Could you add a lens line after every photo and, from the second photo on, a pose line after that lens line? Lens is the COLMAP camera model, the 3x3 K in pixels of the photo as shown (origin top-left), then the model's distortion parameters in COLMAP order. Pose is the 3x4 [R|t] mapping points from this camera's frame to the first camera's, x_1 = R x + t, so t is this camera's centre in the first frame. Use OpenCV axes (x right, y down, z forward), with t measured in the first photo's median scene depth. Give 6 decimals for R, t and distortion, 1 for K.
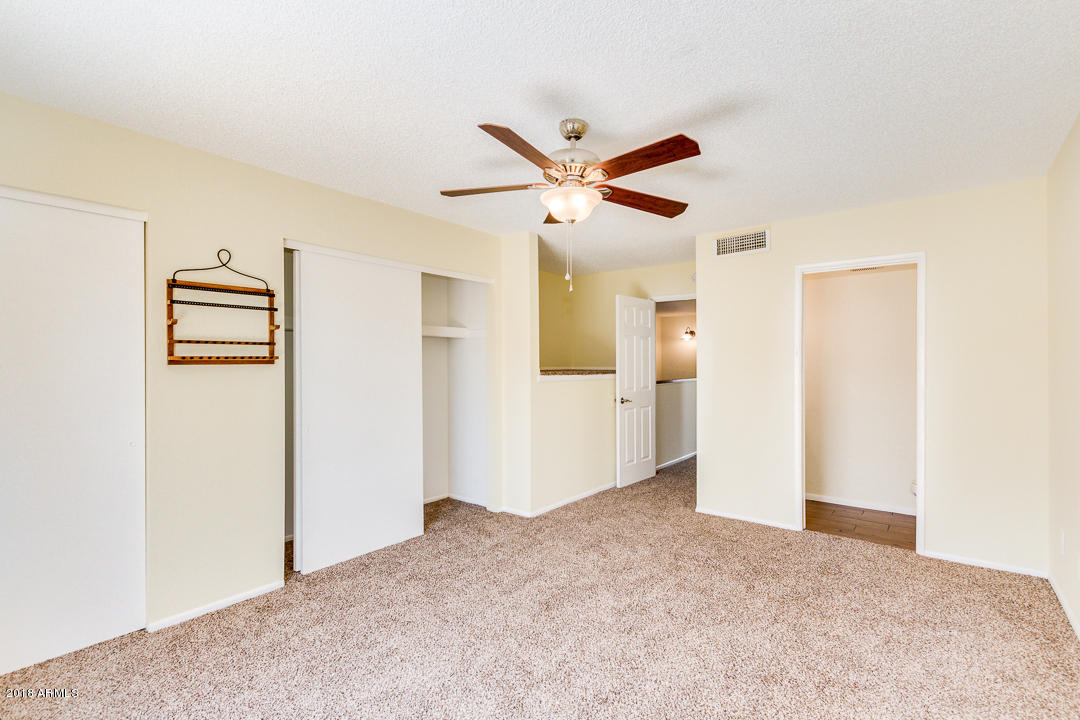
lens RADIAL K [[493.1, 0, 540.0], [0, 493.1, 361.4], [0, 0, 1]] dist [0.001550, -0.000373]
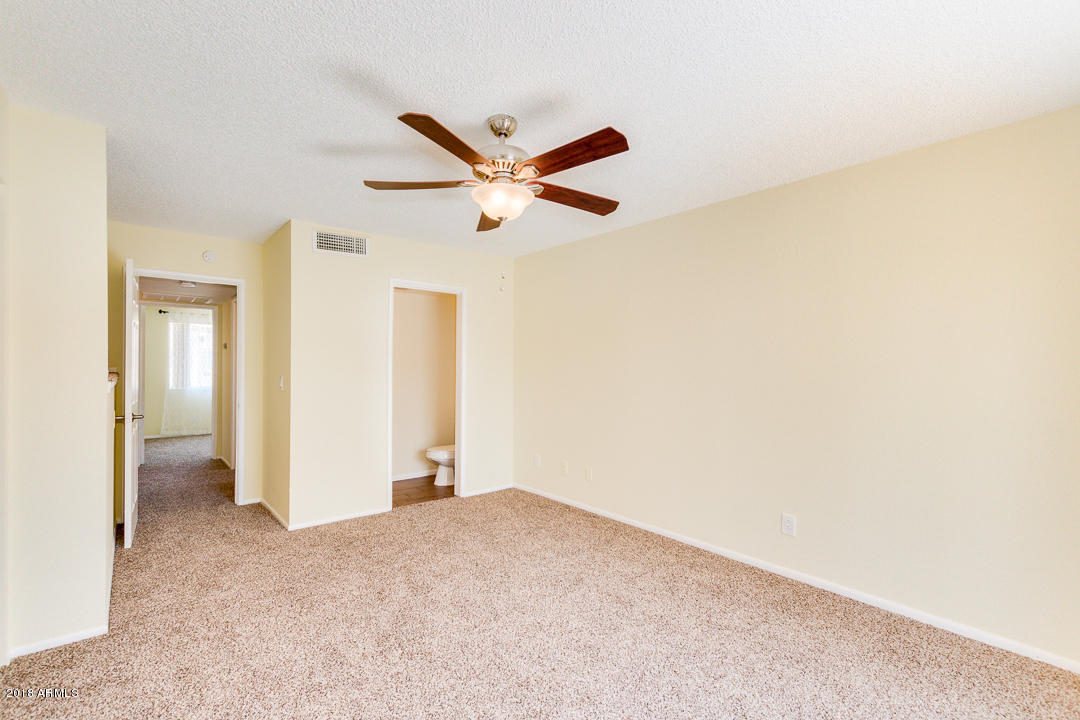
lens RADIAL K [[493.1, 0, 540.5], [0, 493.1, 364.4], [0, 0, 1]] dist [0.001550, -0.000373]
pose [[0.192425, 0.003860, 0.981304, -0.647084], [-0.011052, 0.999937, -0.001766, 0.003307], [-0.981249, -0.010506, 0.192455, 0.540020]]
